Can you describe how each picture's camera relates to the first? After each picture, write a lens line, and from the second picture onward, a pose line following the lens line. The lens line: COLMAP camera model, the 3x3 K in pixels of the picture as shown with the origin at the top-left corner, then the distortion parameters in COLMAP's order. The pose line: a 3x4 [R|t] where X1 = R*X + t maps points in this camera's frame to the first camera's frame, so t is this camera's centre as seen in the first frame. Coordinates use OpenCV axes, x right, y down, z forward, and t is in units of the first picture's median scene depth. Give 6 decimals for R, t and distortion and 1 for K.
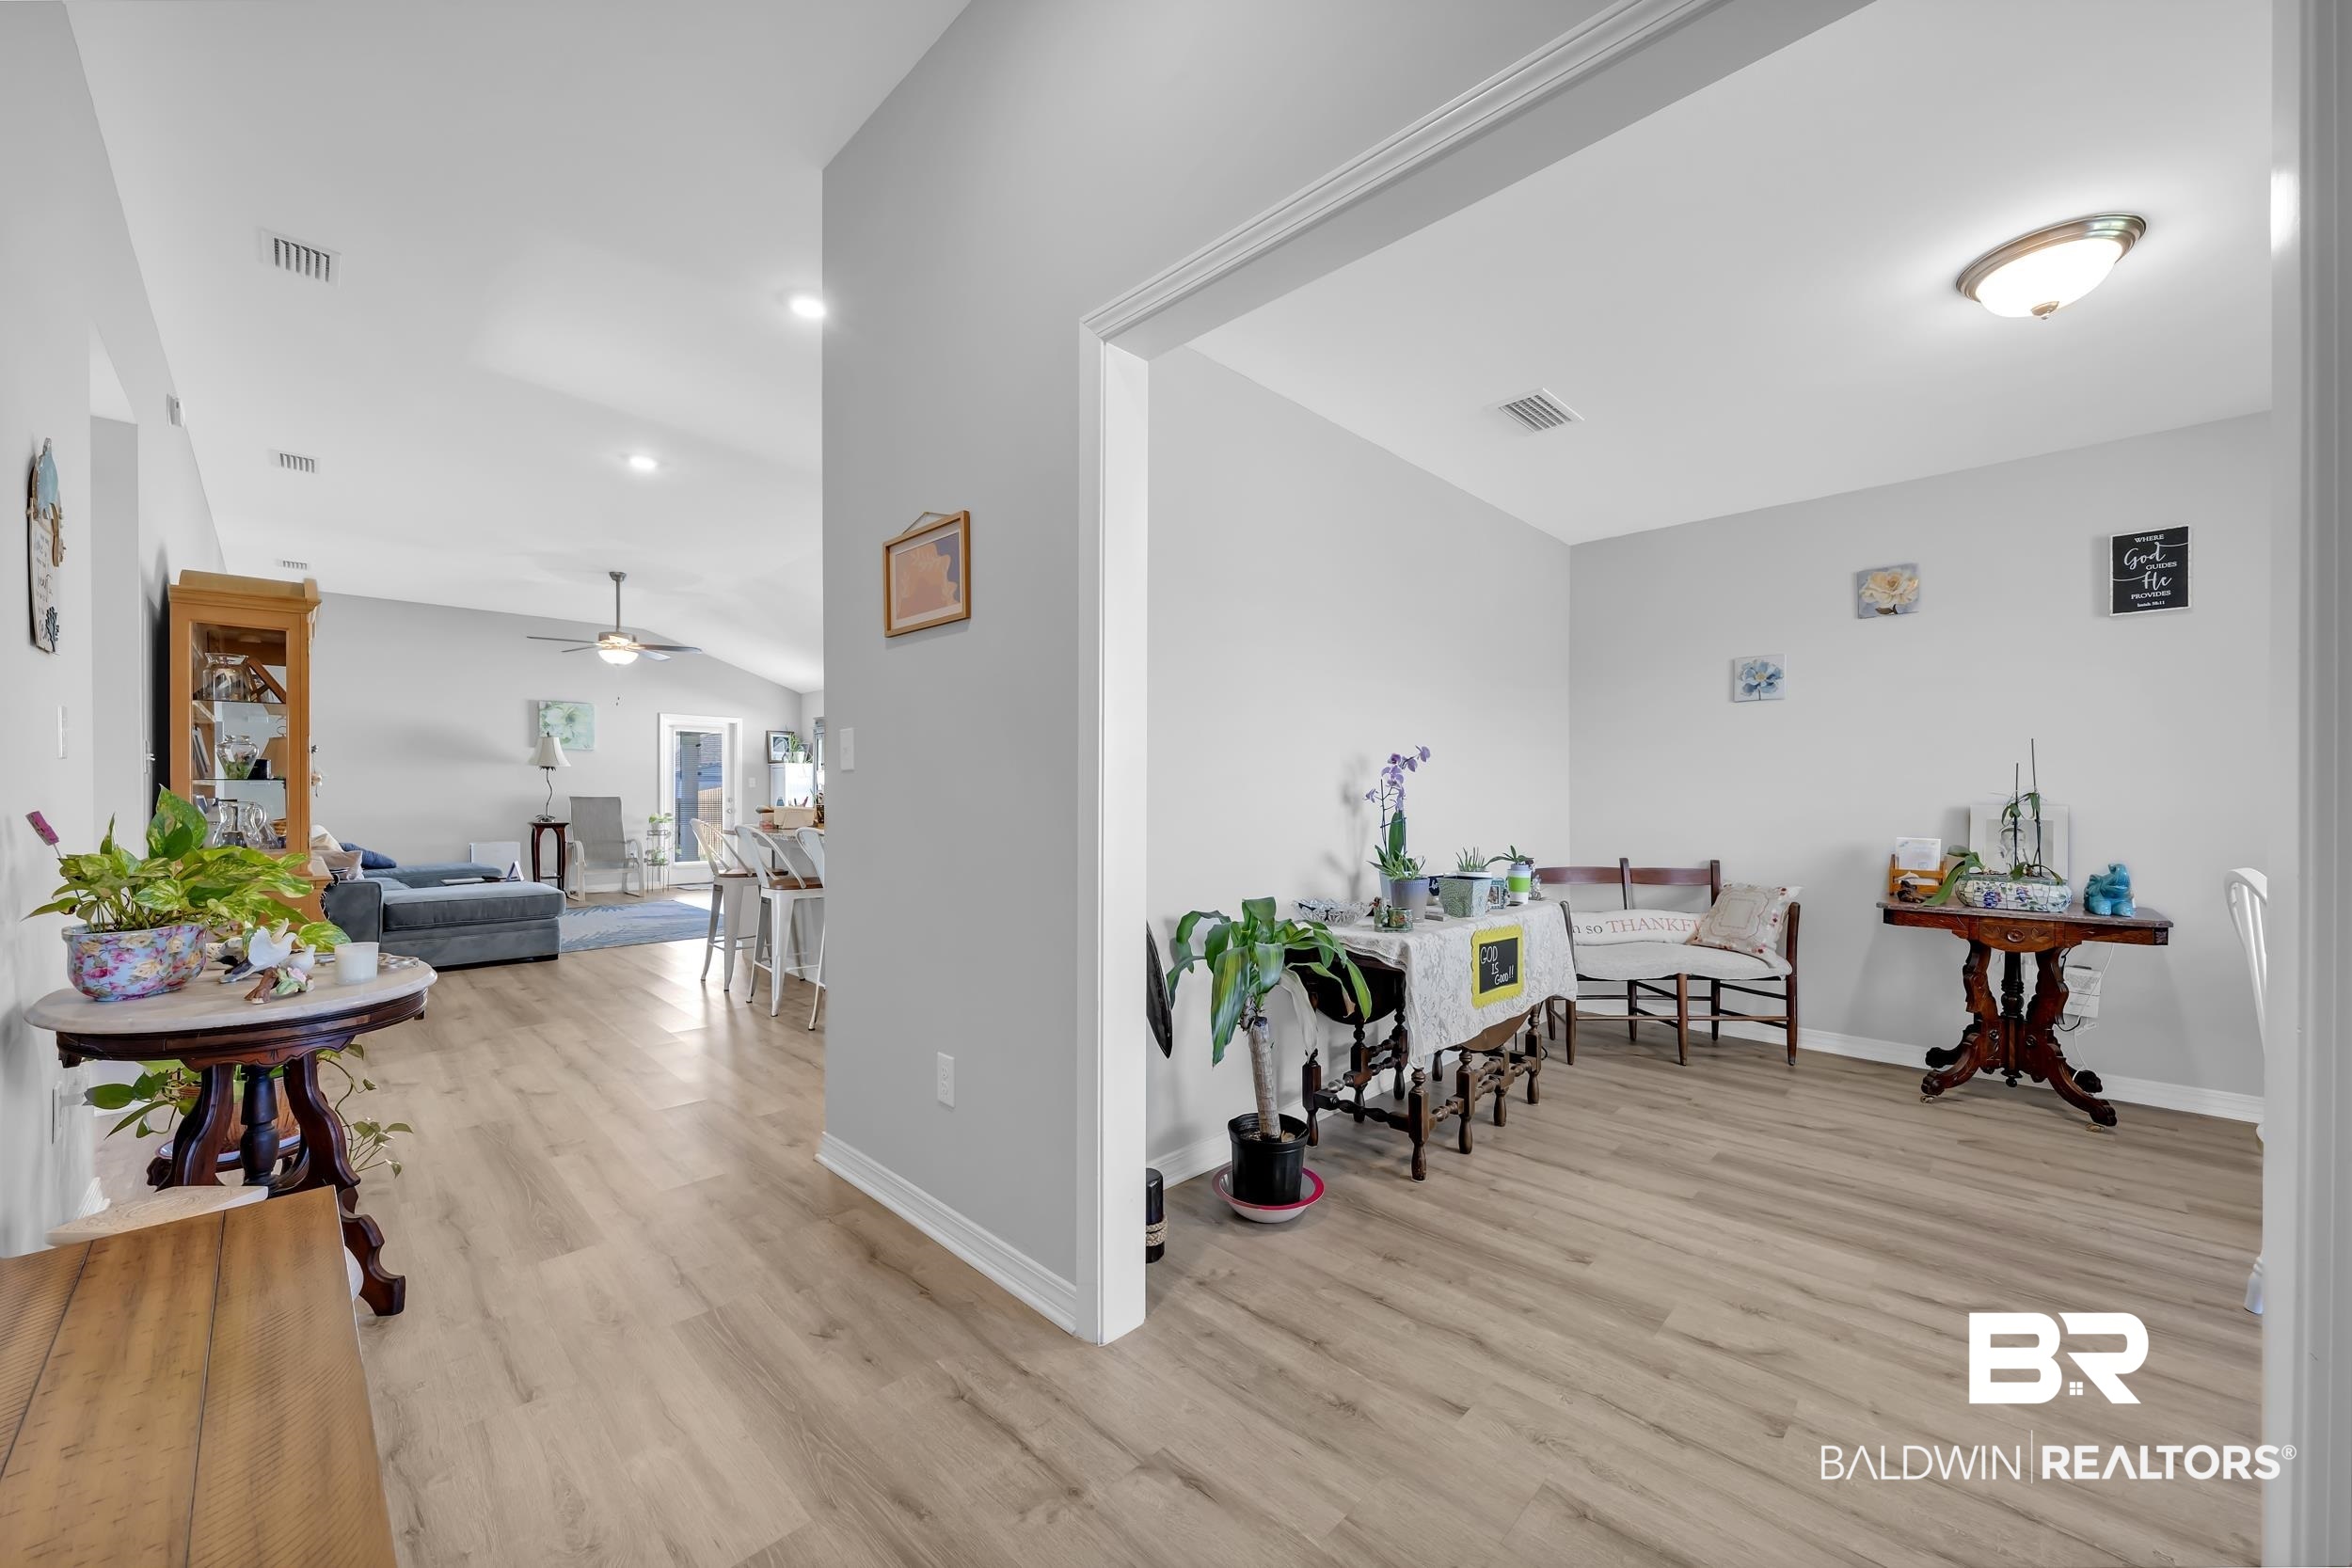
lens RADIAL K [[880.7, 0, 1184.4], [0, 880.7, 794.8], [0, 0, 1]] dist [-0.000004, -0.000007]
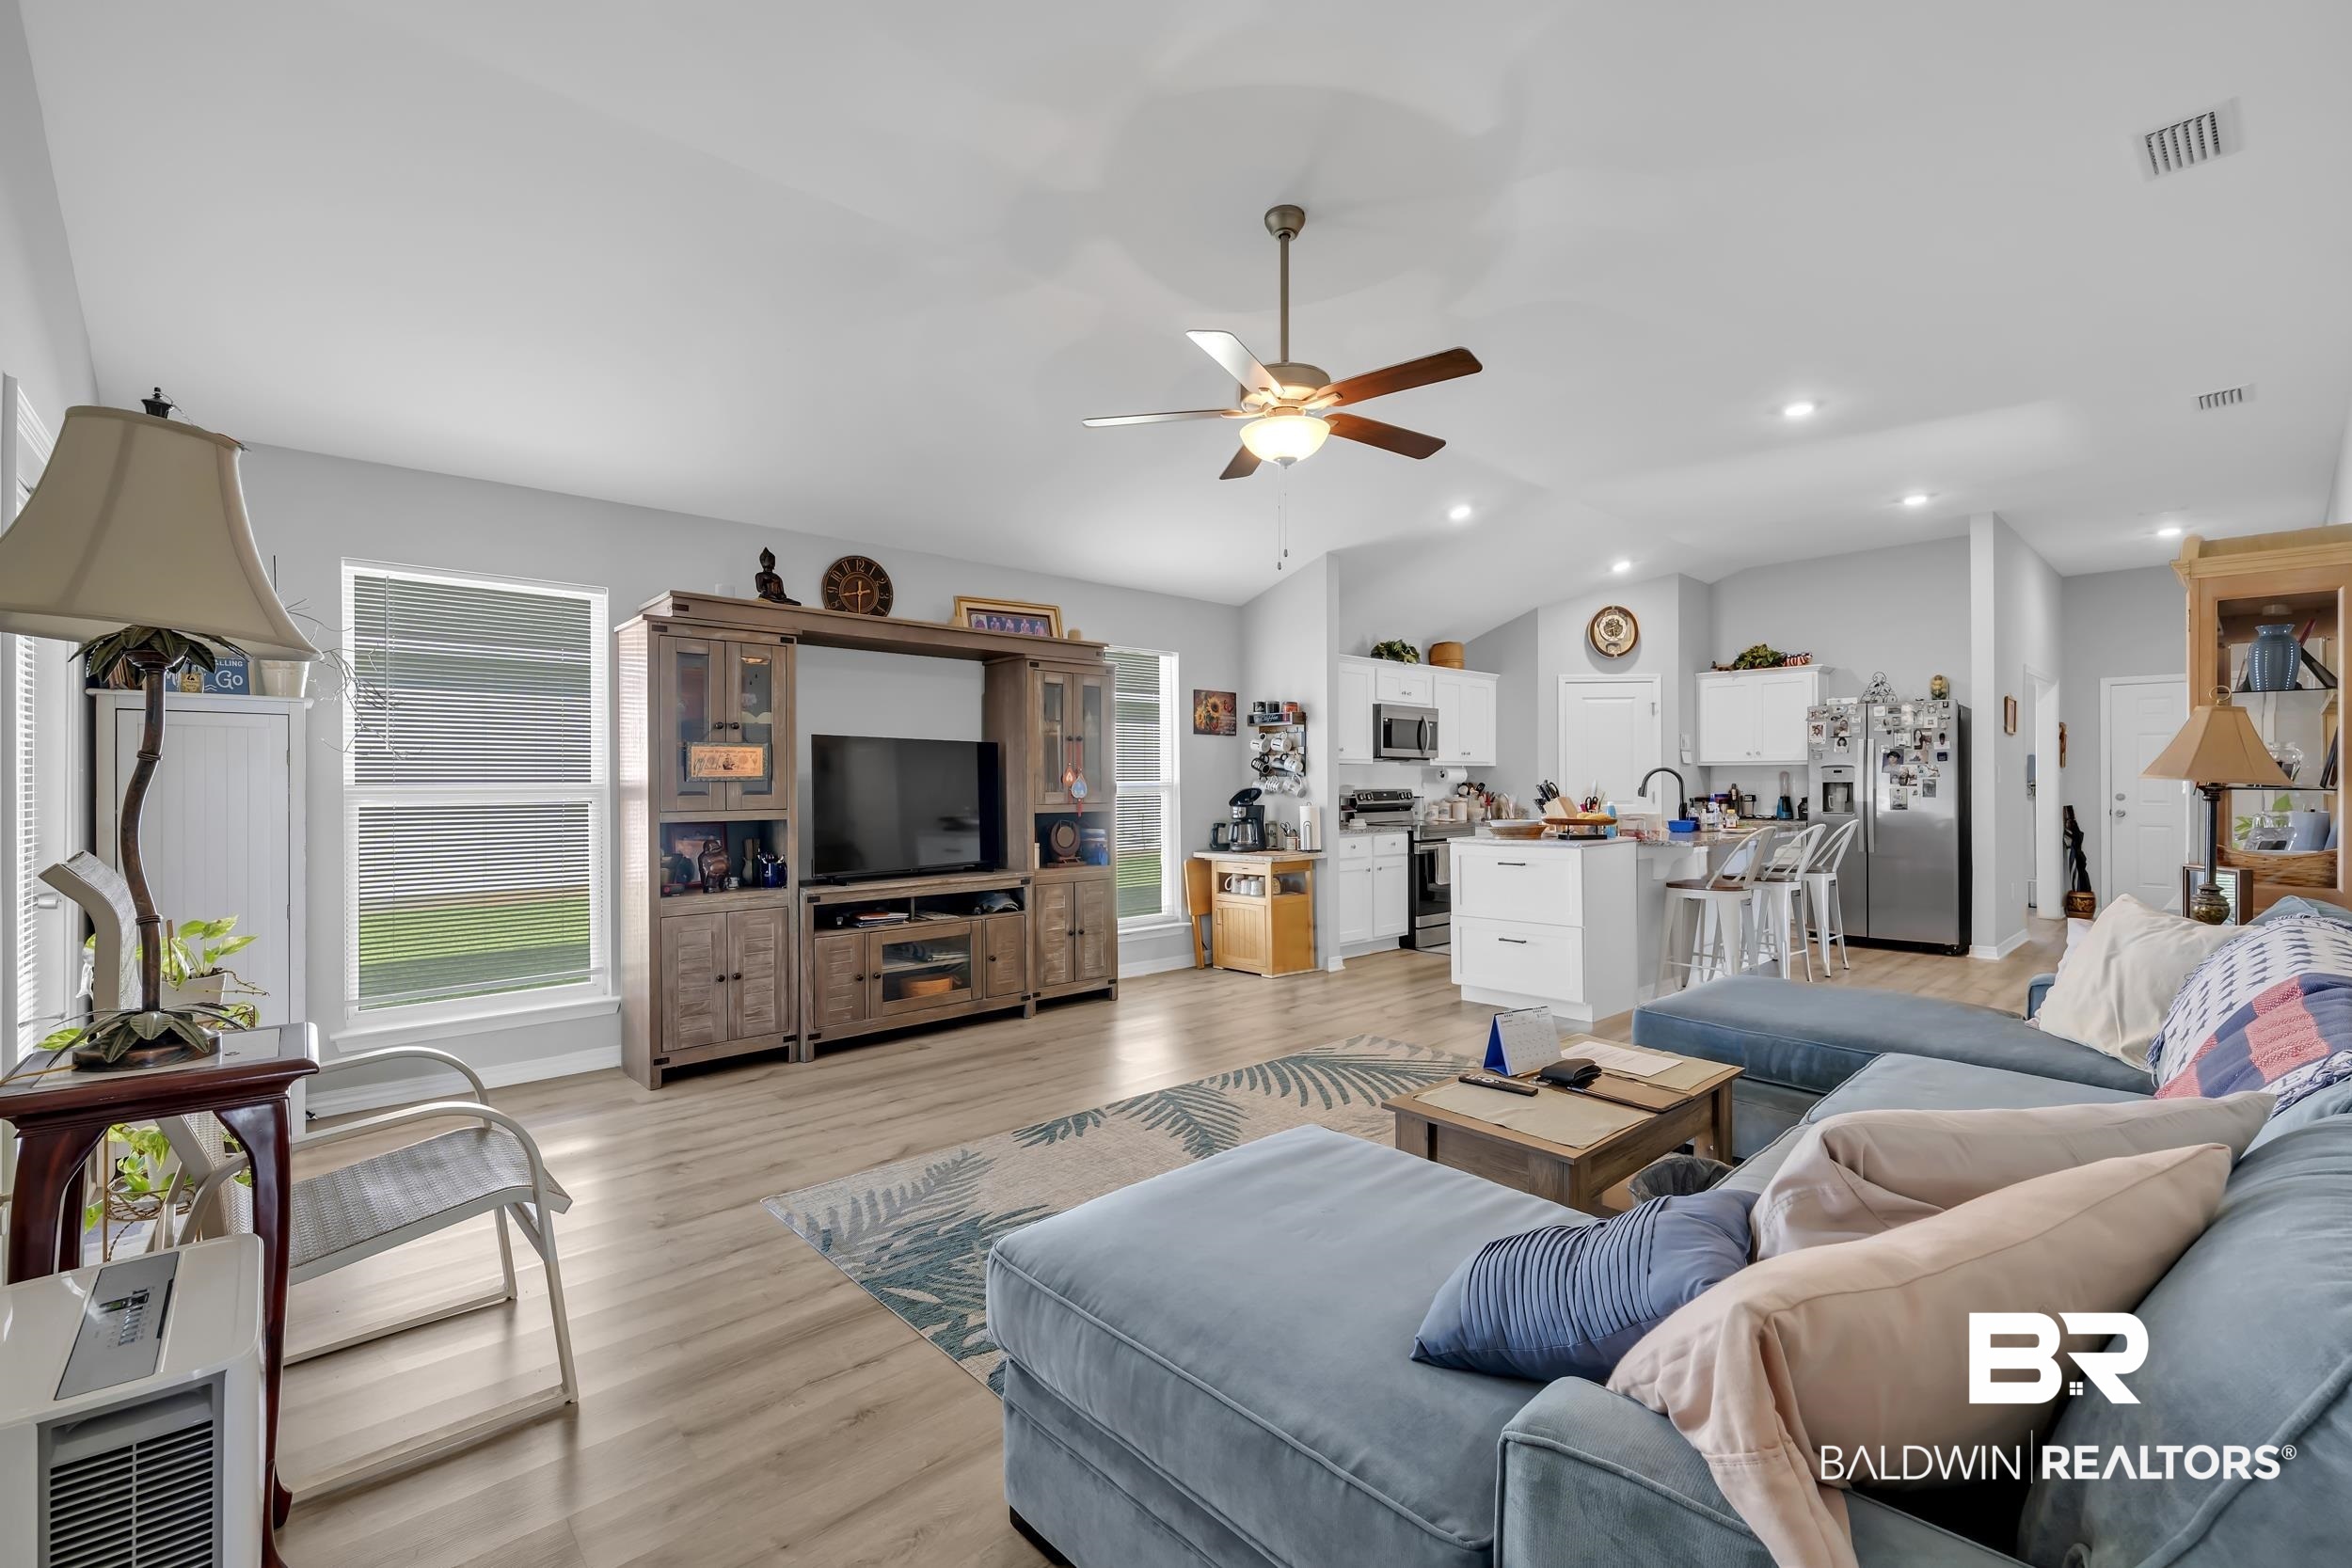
lens RADIAL K [[1005.0, 0, 1174.0], [0, 1005.0, 778.0], [0, 0, 1]] dist [-0.001338, -0.000290]
pose [[0.058607, 0.004214, 0.998272, -0.853296], [0.006137, 0.999971, -0.004581, -0.009946], [-0.998262, 0.006395, 0.058579, 0.819528]]
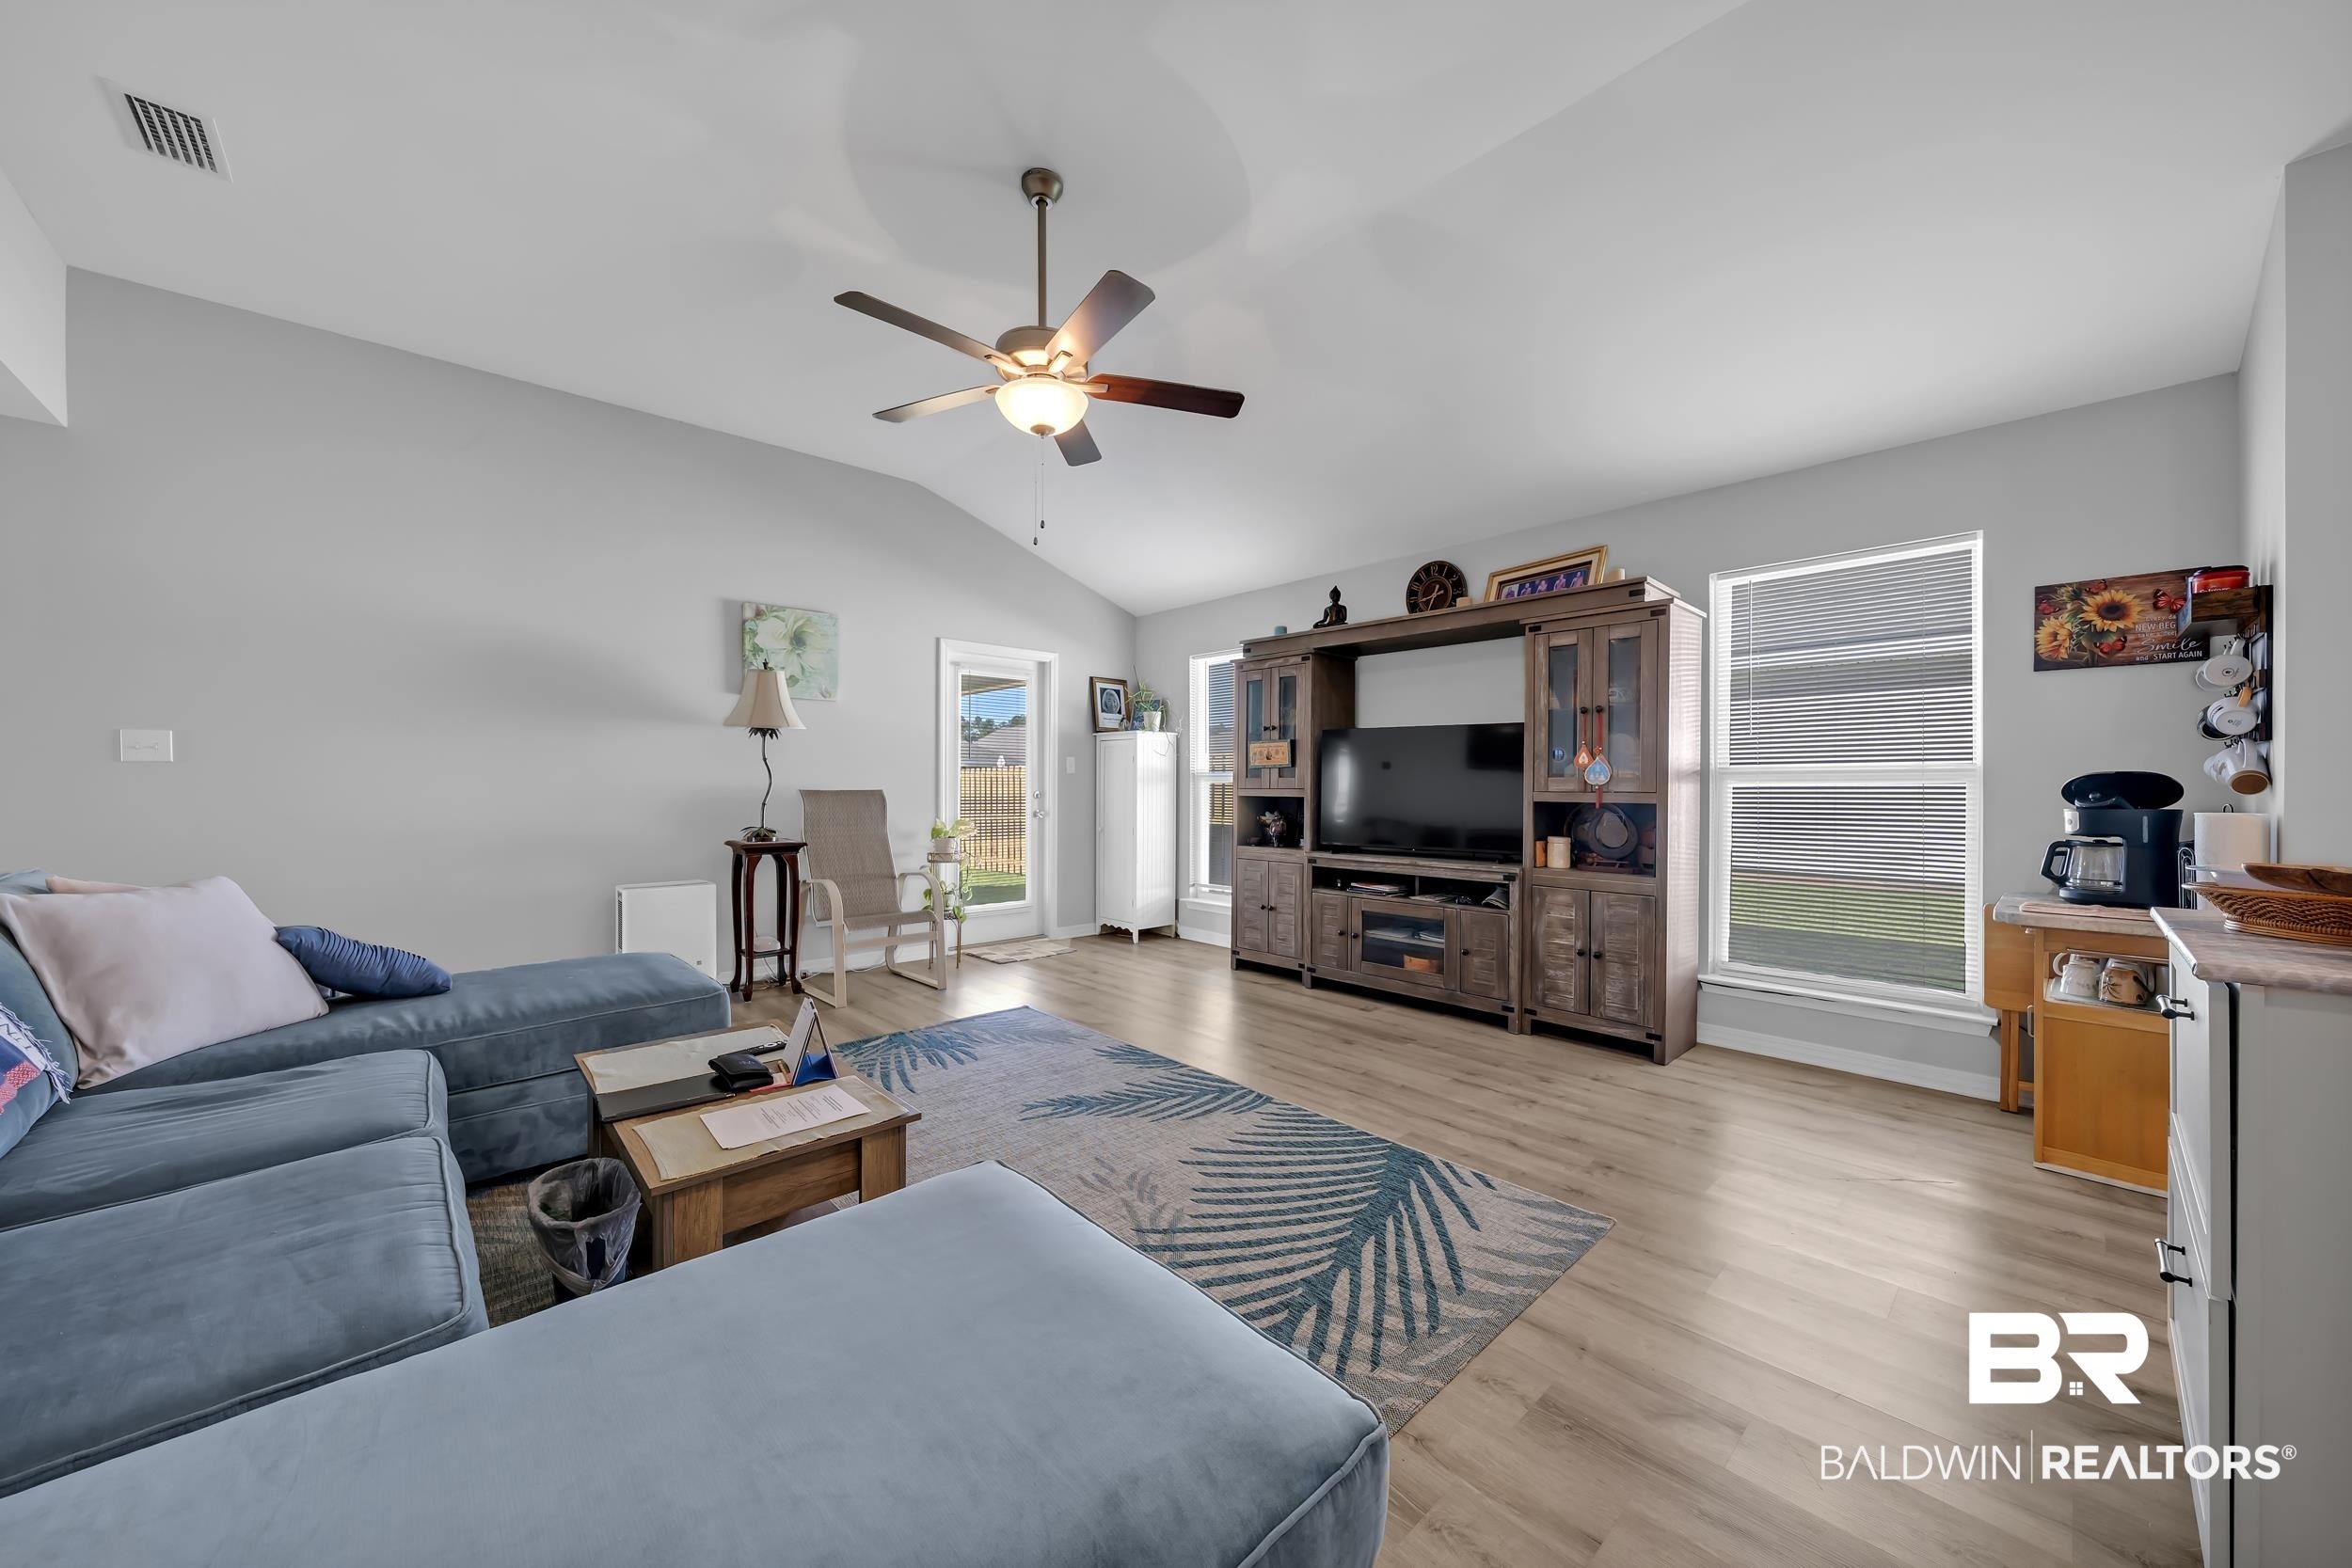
lens RADIAL K [[838.4, 0, 1189.4], [0, 838.4, 782.7], [0, 0, 1]] dist [-0.000291, 0.000037]
pose [[0.999100, 0.001325, -0.042396, -0.454080], [-0.001424, 0.999996, -0.002306, -0.001449], [0.042393, 0.002364, 0.999098, 0.525876]]
